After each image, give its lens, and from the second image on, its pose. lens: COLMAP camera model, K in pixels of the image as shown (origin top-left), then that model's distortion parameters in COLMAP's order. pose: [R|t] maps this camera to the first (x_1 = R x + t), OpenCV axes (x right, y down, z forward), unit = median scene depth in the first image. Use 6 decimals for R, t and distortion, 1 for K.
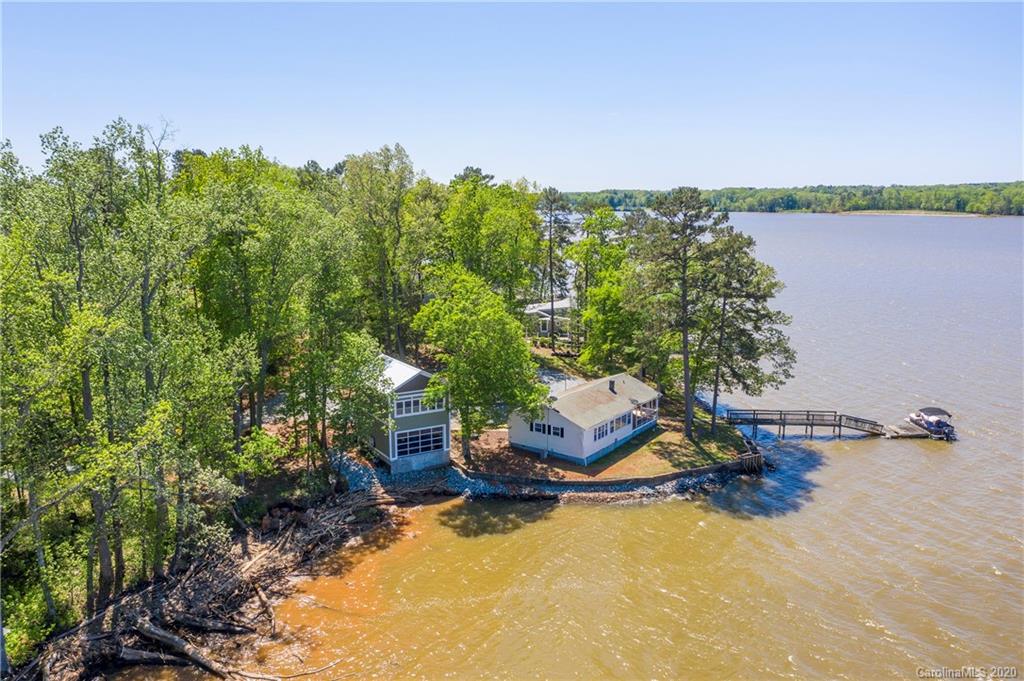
lens RADIAL K [[793.3, 0, 510.5], [0, 793.3, 339.2], [0, 0, 1]] dist [-0.007624, -0.012878]
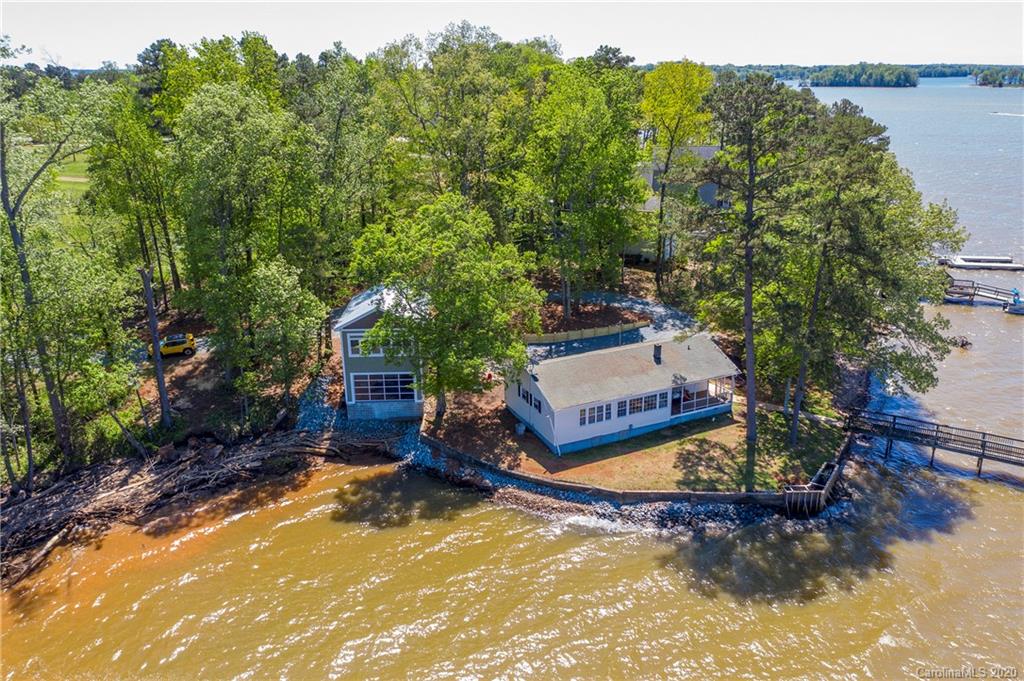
lens RADIAL K [[793.3, 0, 512.9], [0, 793.3, 342.9], [0, 0, 1]] dist [-0.007624, -0.012878]
pose [[0.882164, 0.143292, -0.448613, 0.381412], [-0.077385, 0.983744, 0.162047, -0.065747], [0.464540, -0.108236, 0.878912, 0.324591]]
